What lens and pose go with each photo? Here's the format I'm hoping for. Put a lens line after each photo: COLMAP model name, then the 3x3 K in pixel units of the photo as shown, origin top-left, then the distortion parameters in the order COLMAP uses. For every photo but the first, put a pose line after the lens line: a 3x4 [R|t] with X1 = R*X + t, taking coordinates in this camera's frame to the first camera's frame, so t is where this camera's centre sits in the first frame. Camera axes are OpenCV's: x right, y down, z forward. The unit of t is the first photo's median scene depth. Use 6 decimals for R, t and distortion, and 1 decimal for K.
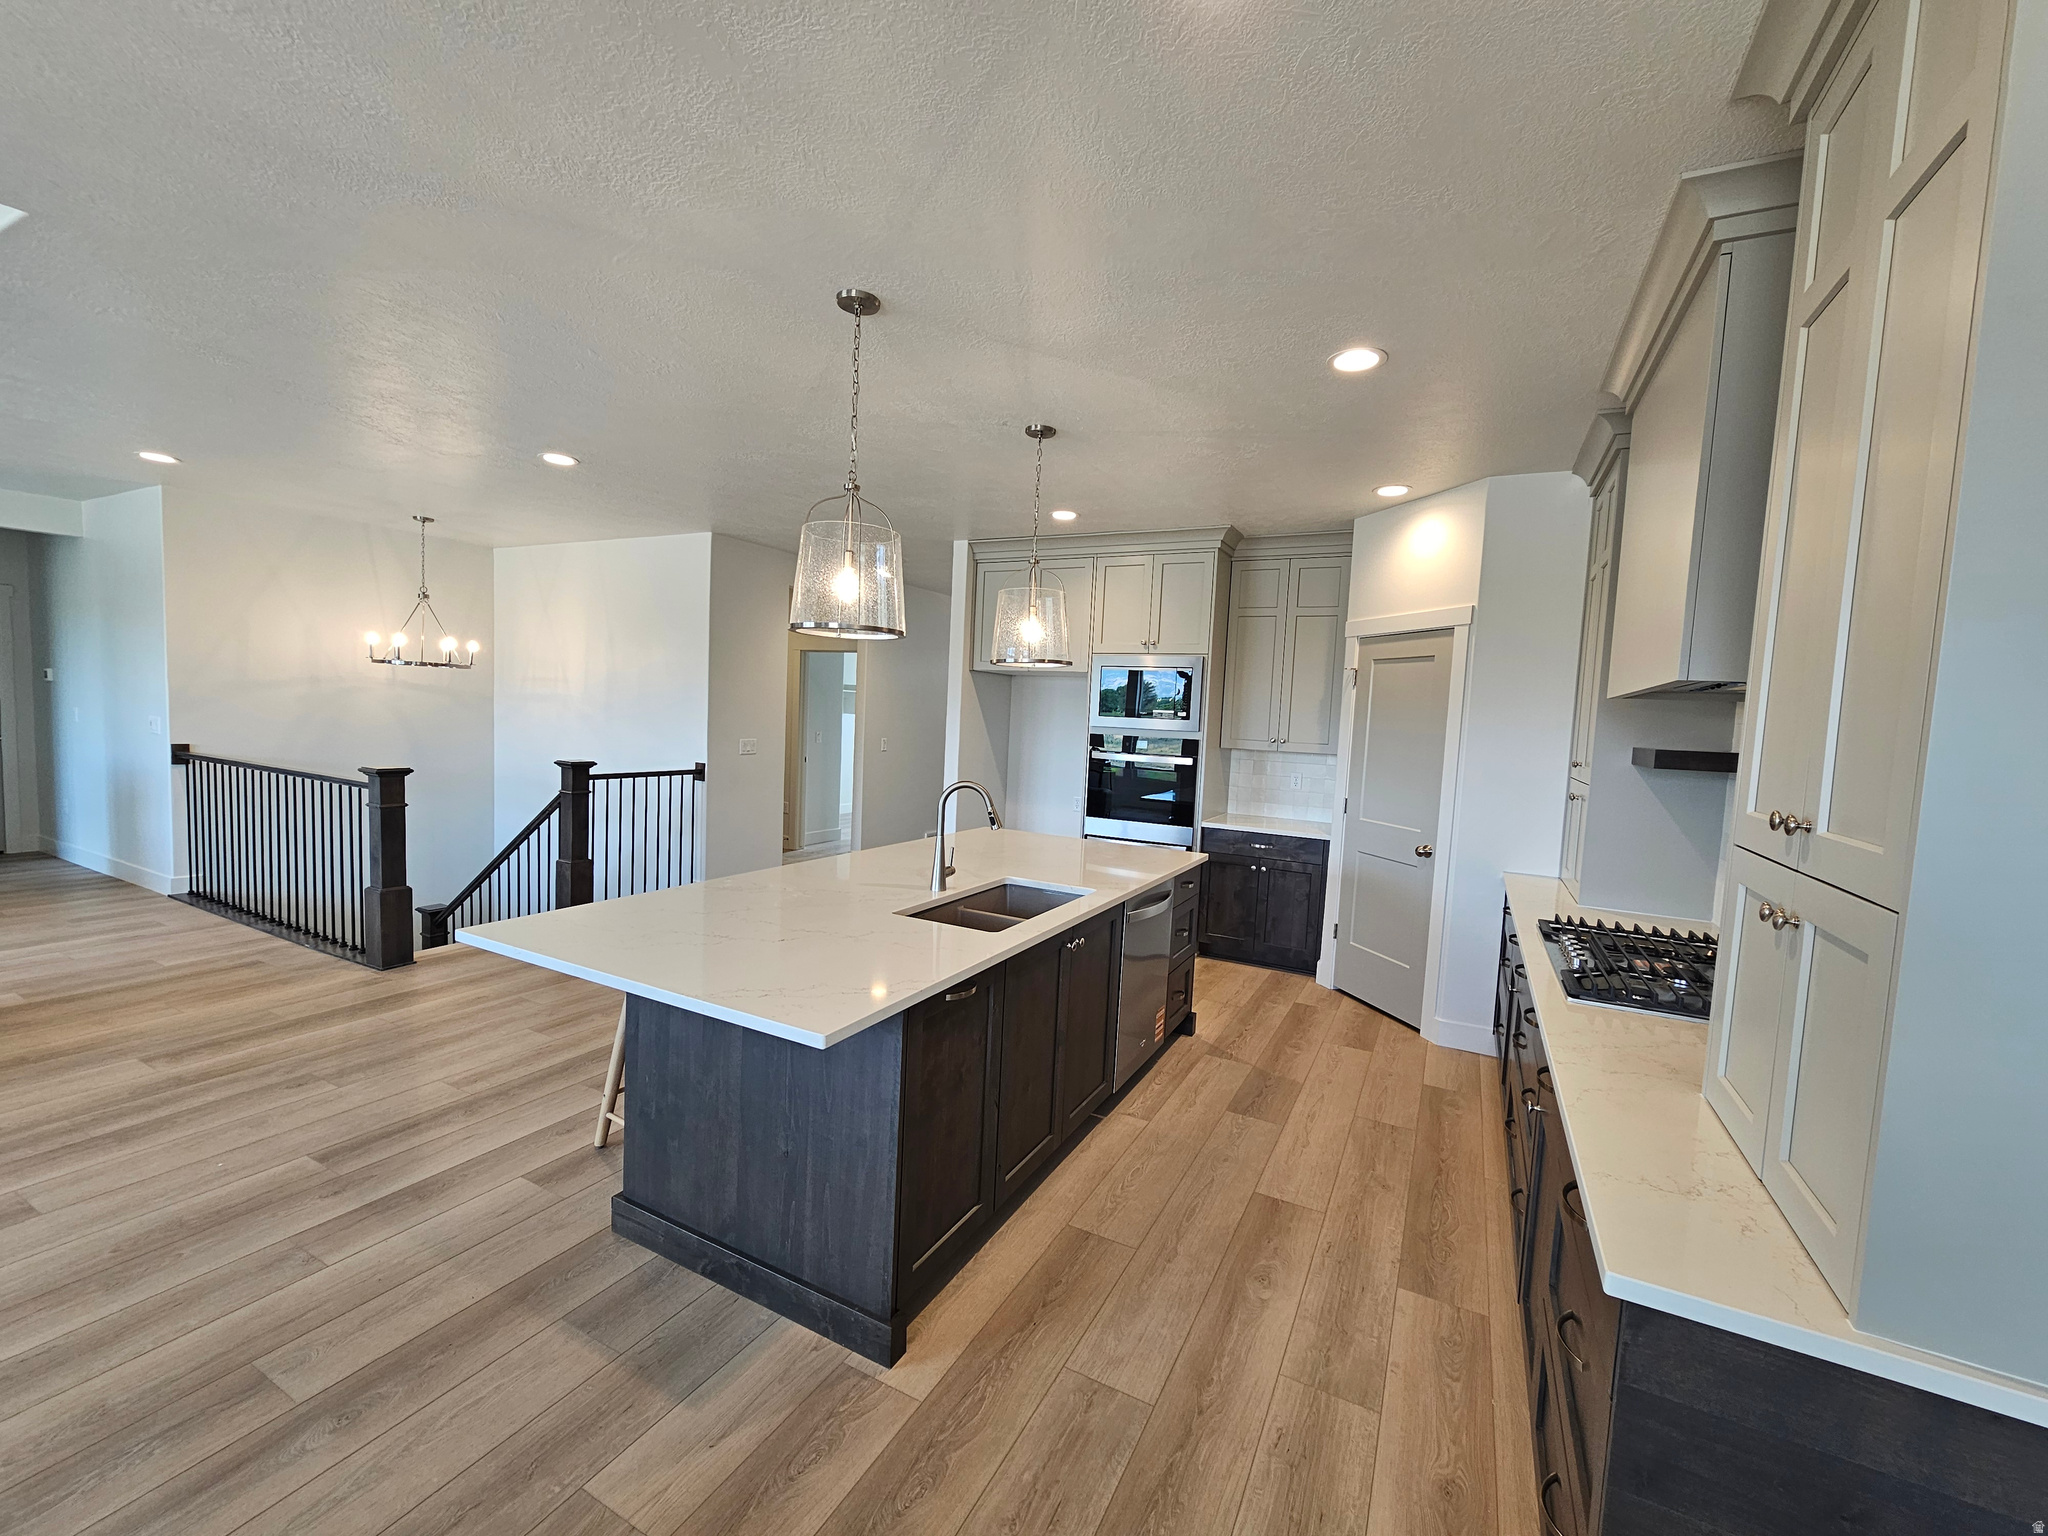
lens RADIAL K [[838.1, 0, 1027.2], [0, 838.1, 777.8], [0, 0, 1]] dist [-0.000172, 0.000727]
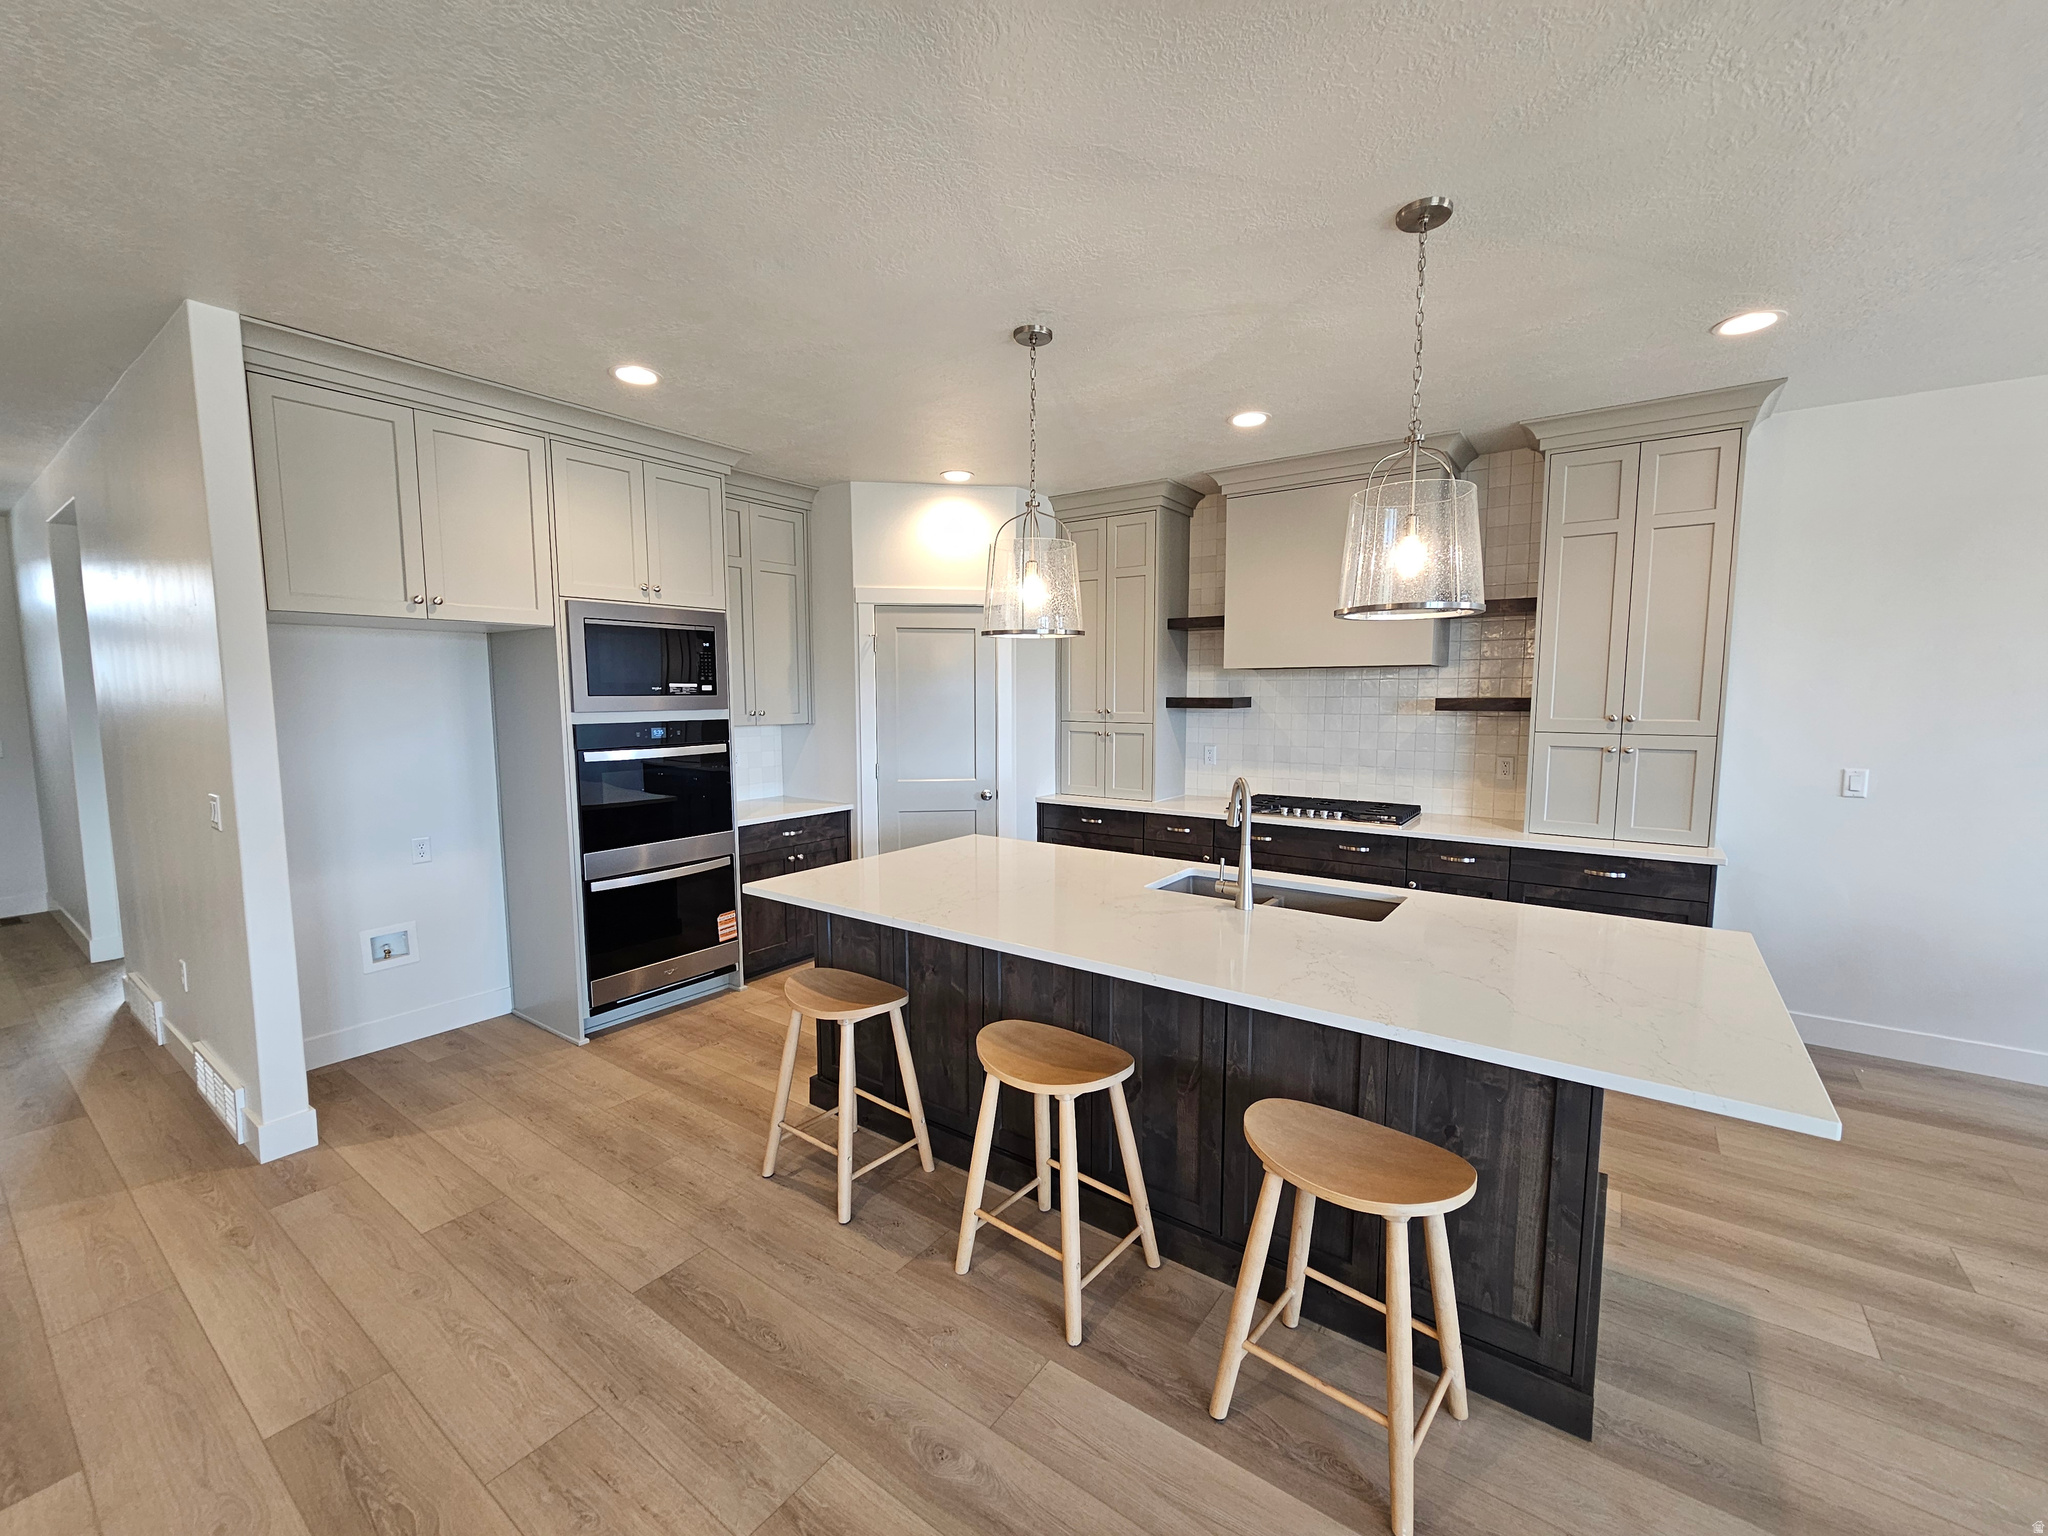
lens RADIAL K [[838.1, 0, 1027.2], [0, 838.1, 777.8], [0, 0, 1]] dist [-0.000172, 0.000727]
pose [[0.144276, -0.150347, 0.978049, -0.915236], [0.086945, 0.986494, 0.138820, -0.129988], [-0.985710, 0.065008, 0.155399, 1.024064]]
